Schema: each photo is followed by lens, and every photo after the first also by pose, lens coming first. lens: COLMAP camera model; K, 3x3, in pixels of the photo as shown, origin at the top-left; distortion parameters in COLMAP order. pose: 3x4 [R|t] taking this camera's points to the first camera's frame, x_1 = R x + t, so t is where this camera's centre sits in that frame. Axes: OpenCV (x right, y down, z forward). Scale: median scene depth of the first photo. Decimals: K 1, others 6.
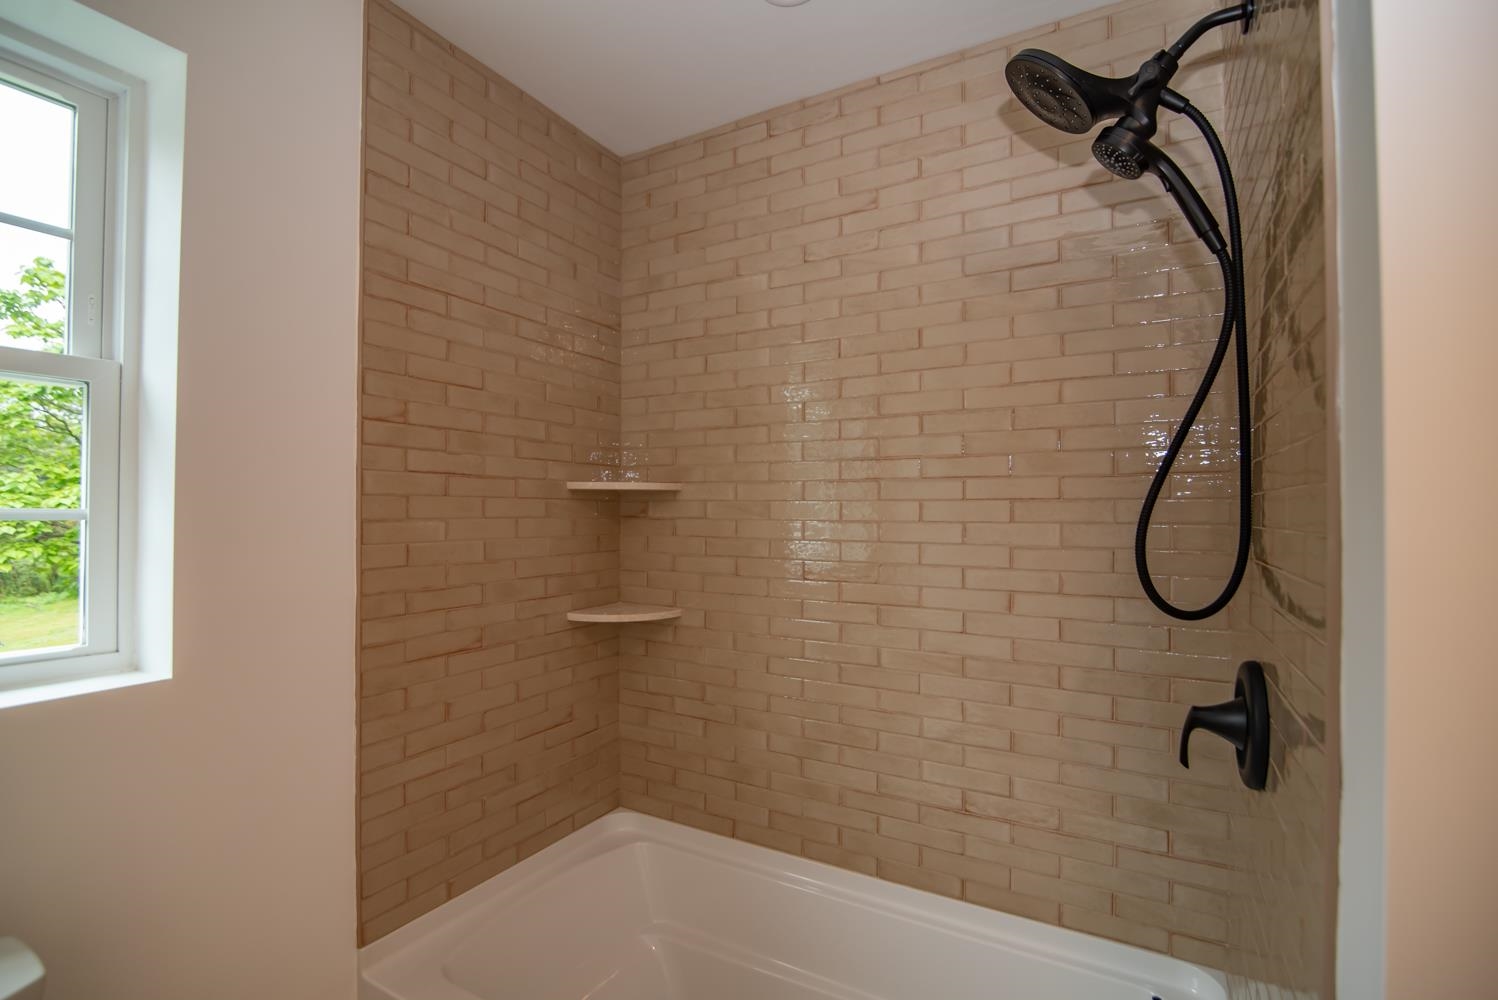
lens RADIAL K [[694.9, 0, 751.7], [0, 694.9, 500.4], [0, 0, 1]] dist [-0.022161, 0.001279]
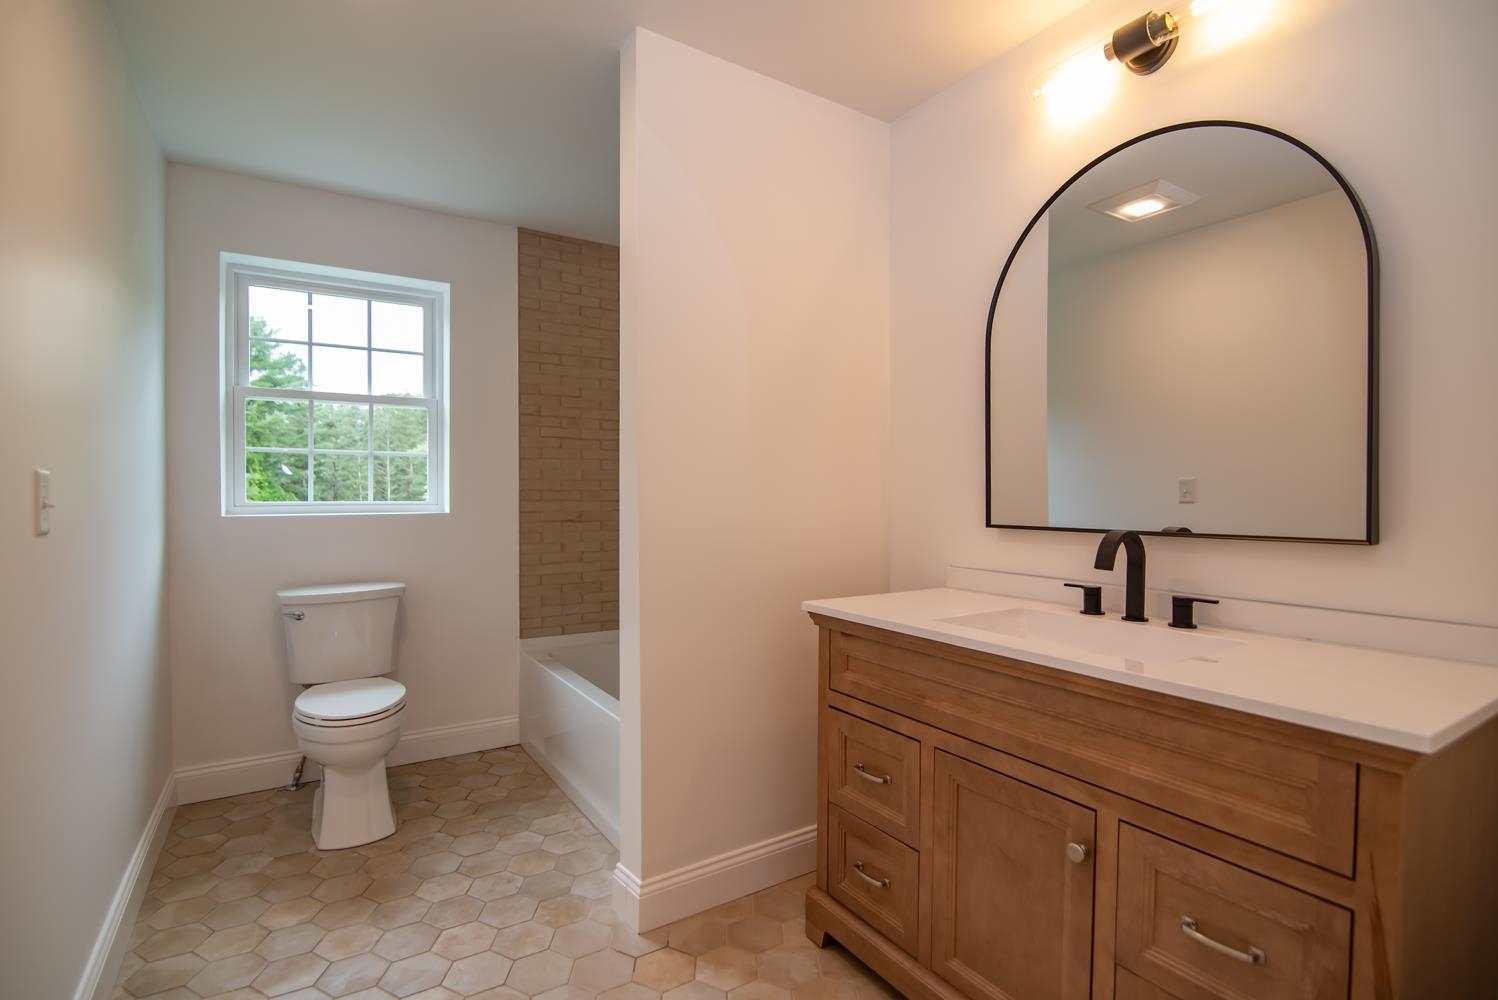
lens RADIAL K [[694.9, 0, 741.3], [0, 694.9, 499.1], [0, 0, 1]] dist [-0.022161, 0.001279]
pose [[0.886429, 0.008191, -0.462792, 1.130483], [0.004671, 0.999634, 0.026640, 0.103957], [0.462841, -0.025776, 0.886066, -0.707839]]
